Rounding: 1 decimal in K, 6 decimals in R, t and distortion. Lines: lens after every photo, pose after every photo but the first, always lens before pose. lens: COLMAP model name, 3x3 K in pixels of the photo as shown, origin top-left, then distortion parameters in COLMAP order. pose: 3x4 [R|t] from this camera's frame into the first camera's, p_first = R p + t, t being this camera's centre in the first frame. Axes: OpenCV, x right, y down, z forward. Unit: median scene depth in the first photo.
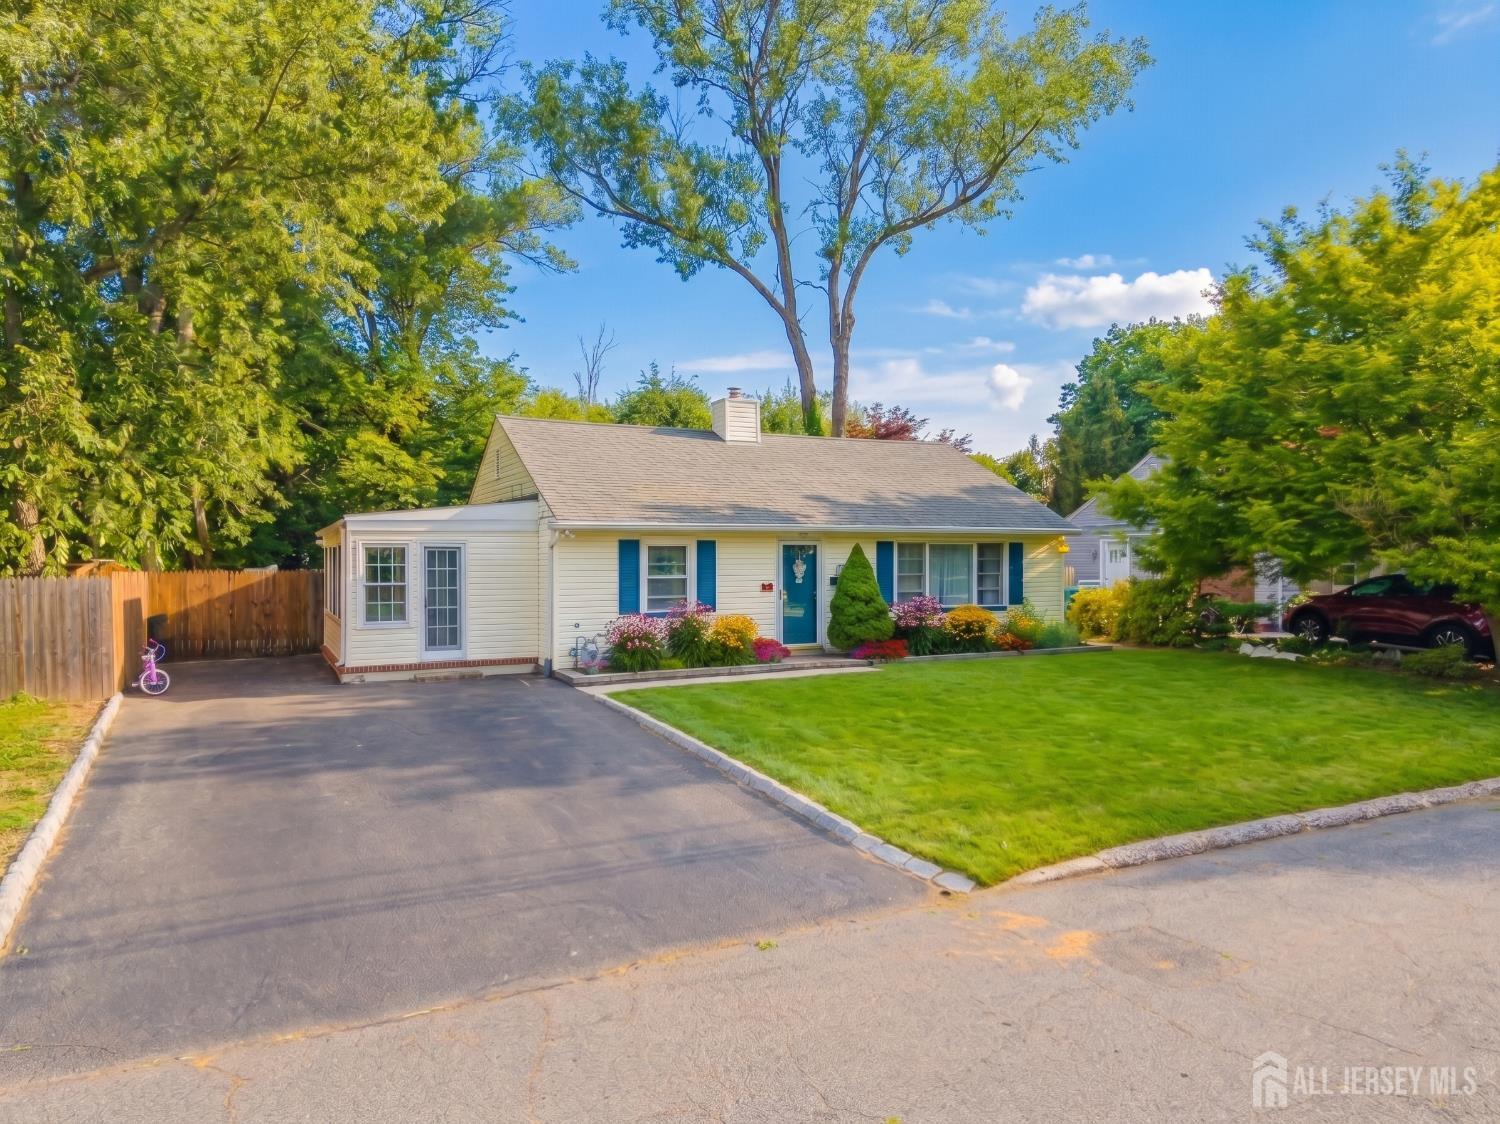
lens RADIAL K [[1034.2, 0, 757.0], [0, 1034.2, 561.3], [0, 0, 1]] dist [-0.000916, 0.000143]
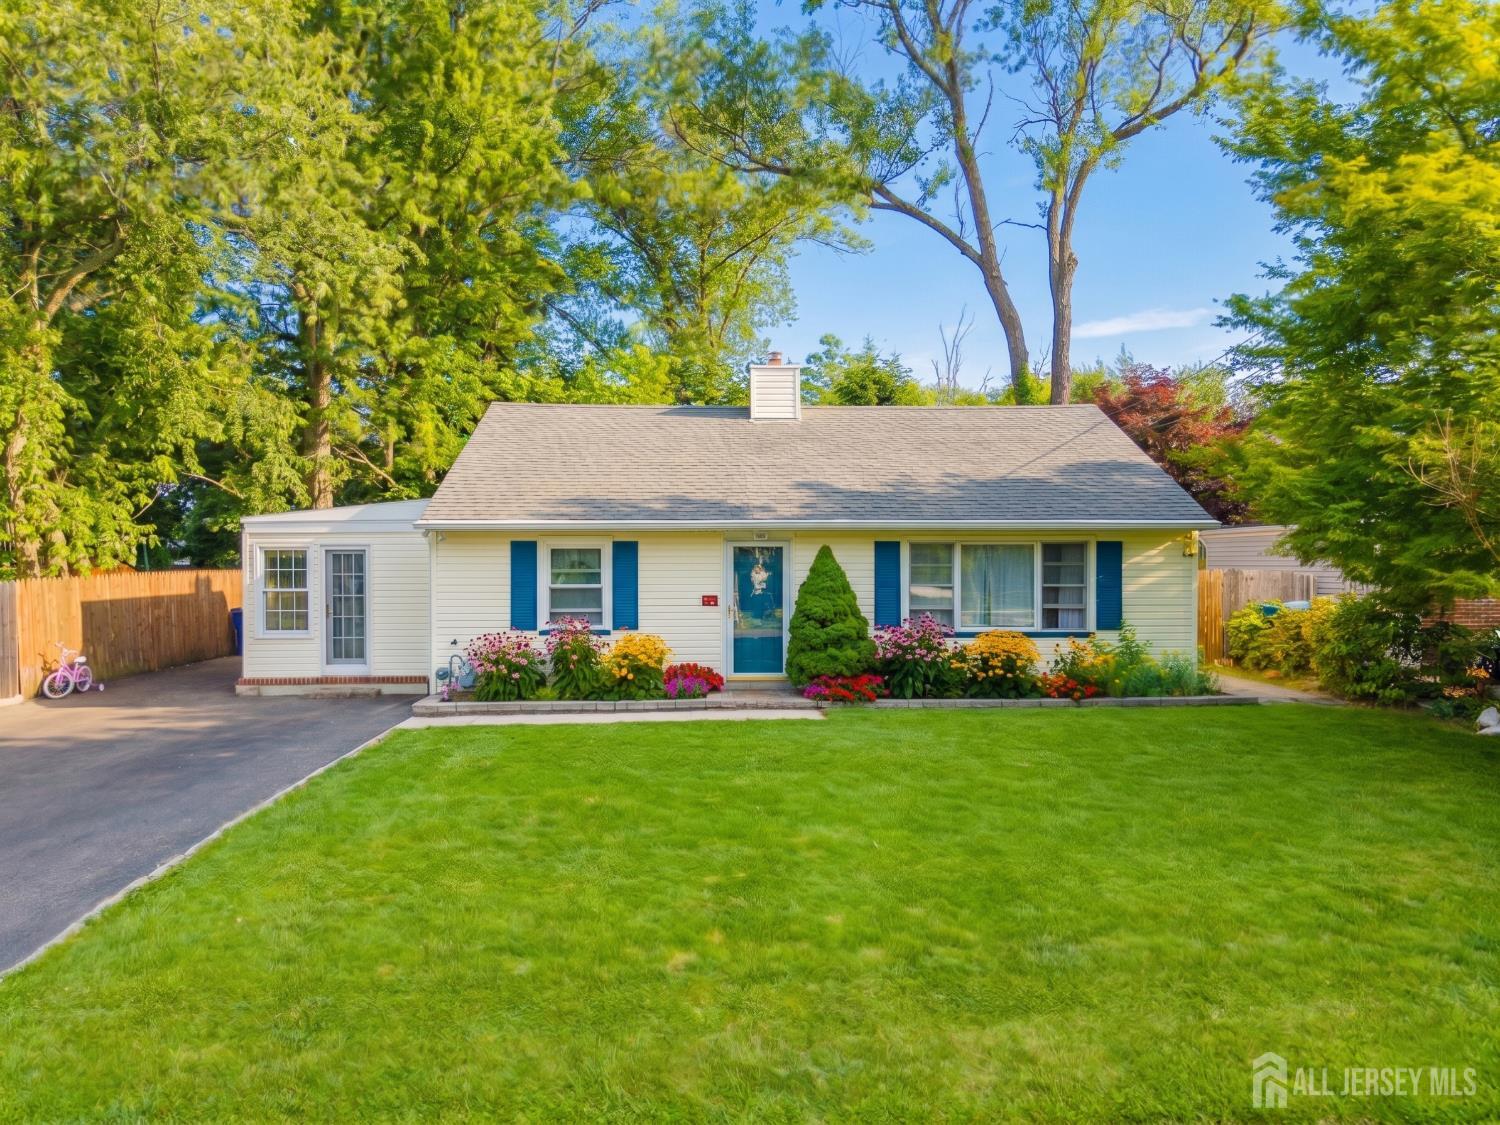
lens RADIAL K [[1034.2, 0, 750.6], [0, 1034.2, 562.9], [0, 0, 1]] dist [-0.000916, 0.000143]
pose [[0.904467, 0.004805, -0.426516, 0.372809], [-0.002023, 0.999974, 0.006977, -0.009077], [0.426538, -0.005448, 0.904453, 0.303871]]
